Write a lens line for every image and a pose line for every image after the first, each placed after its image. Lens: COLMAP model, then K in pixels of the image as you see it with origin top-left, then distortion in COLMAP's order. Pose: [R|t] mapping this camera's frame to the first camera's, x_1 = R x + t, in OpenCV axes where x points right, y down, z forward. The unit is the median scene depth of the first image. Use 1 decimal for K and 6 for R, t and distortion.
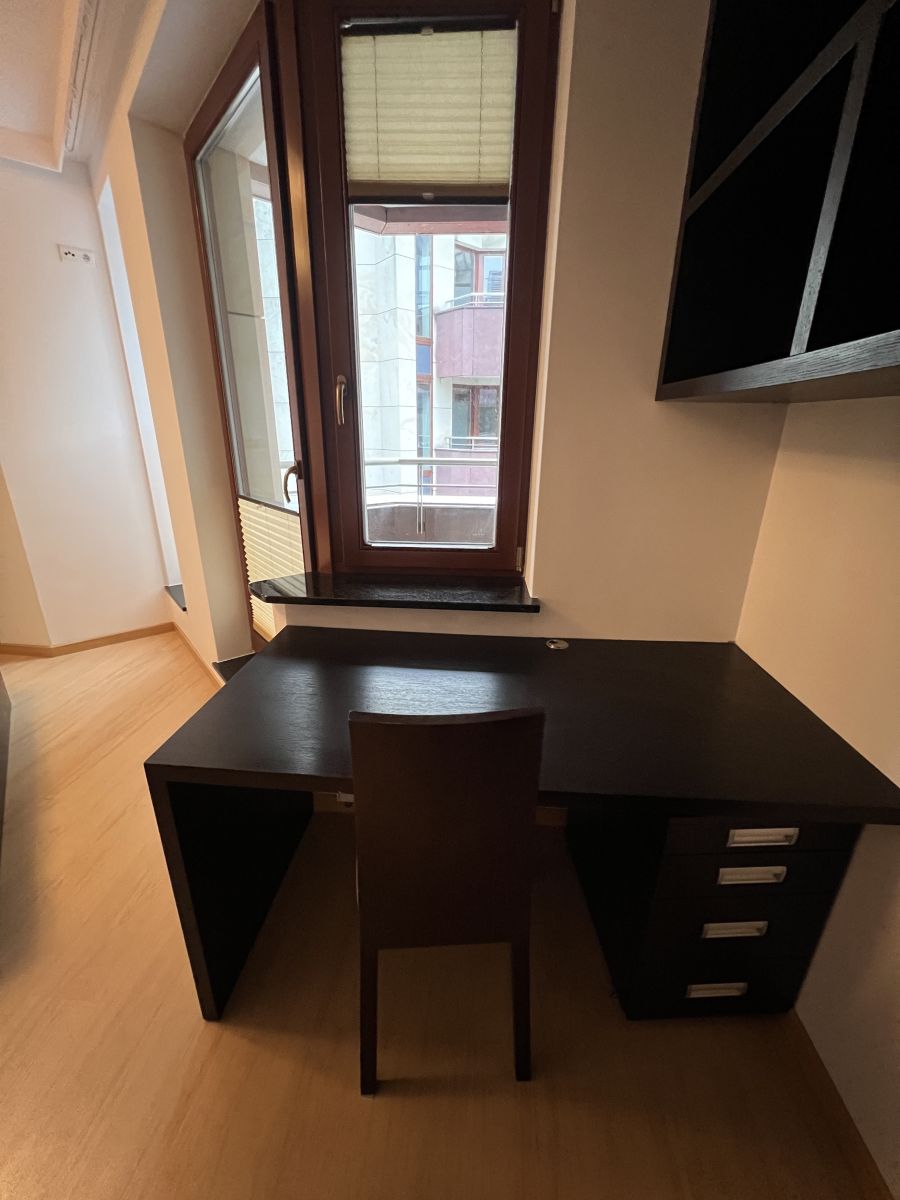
lens RADIAL K [[483.5, 0, 449.1], [0, 483.5, 597.6], [0, 0, 1]] dist [-0.003007, -0.000074]
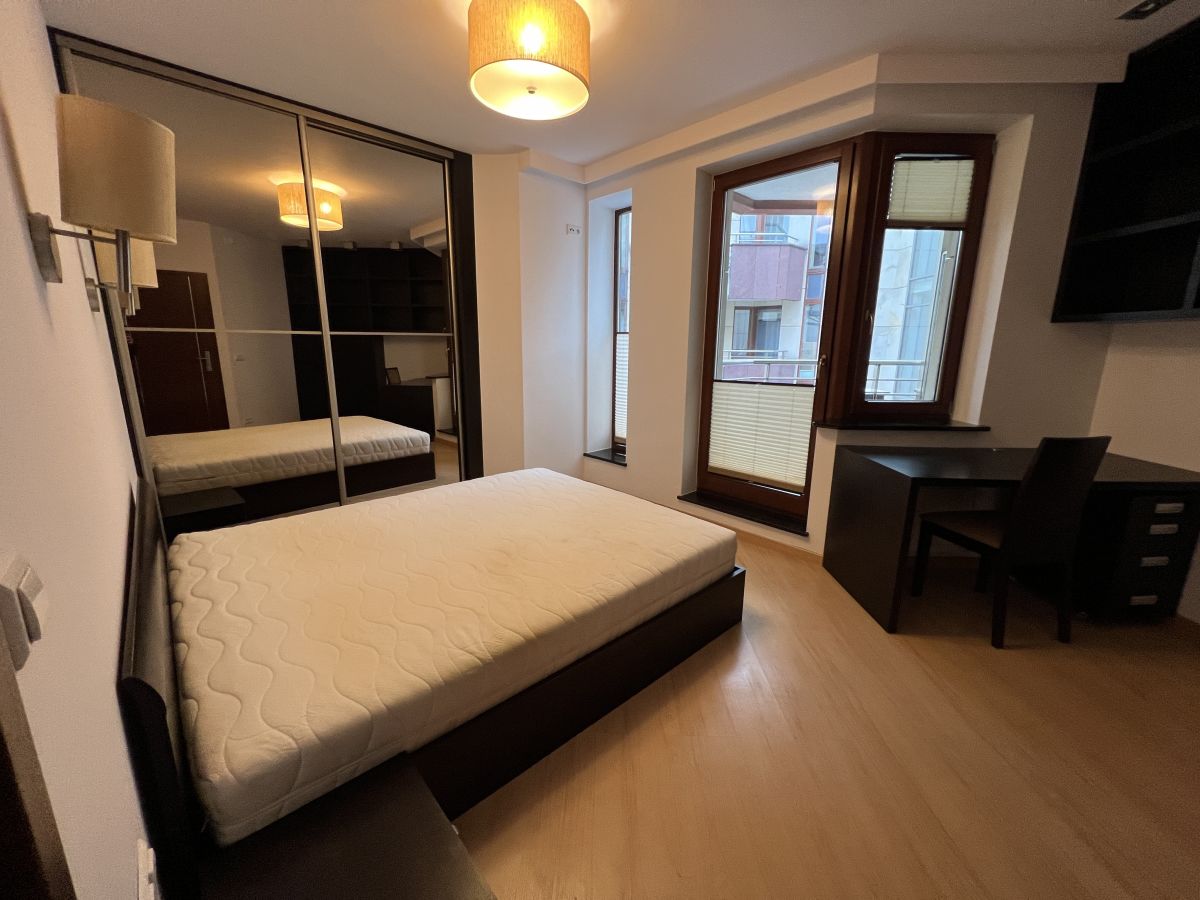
lens RADIAL K [[479.7, 0, 593.3], [0, 479.7, 445.7], [0, 0, 1]] dist [-0.003282, -0.000463]
pose [[0.998732, -0.014828, 0.048112, -0.187217], [0.020861, 0.991630, -0.127414, 0.037651], [-0.045820, 0.128256, 0.990682, -0.098467]]
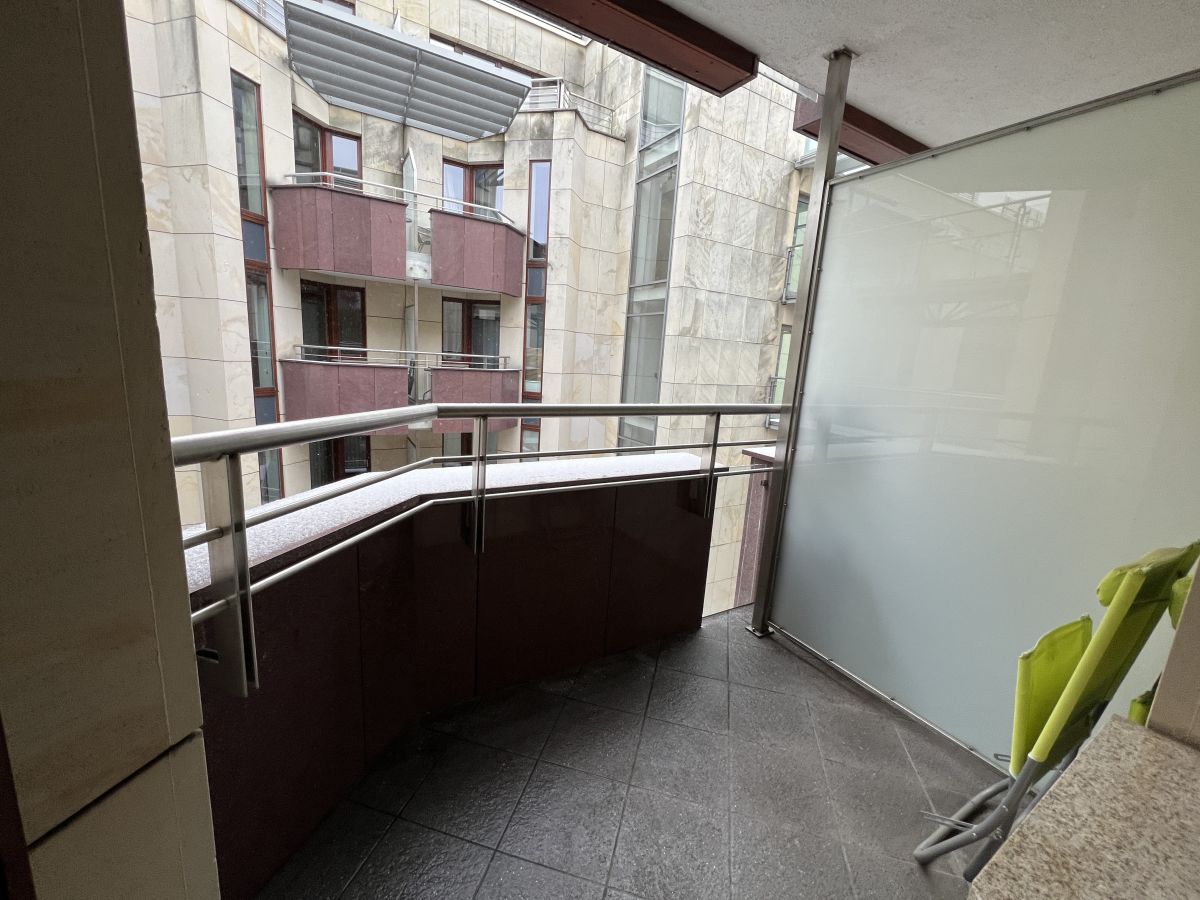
lens RADIAL K [[479.7, 0, 592.0], [0, 479.7, 448.4], [0, 0, 1]] dist [-0.003282, -0.000463]
pose [[0.824436, -0.066565, 0.562028, -0.062537], [0.136587, 0.987107, -0.083448, -0.053026], [-0.549227, 0.145563, 0.822898, 0.171442]]
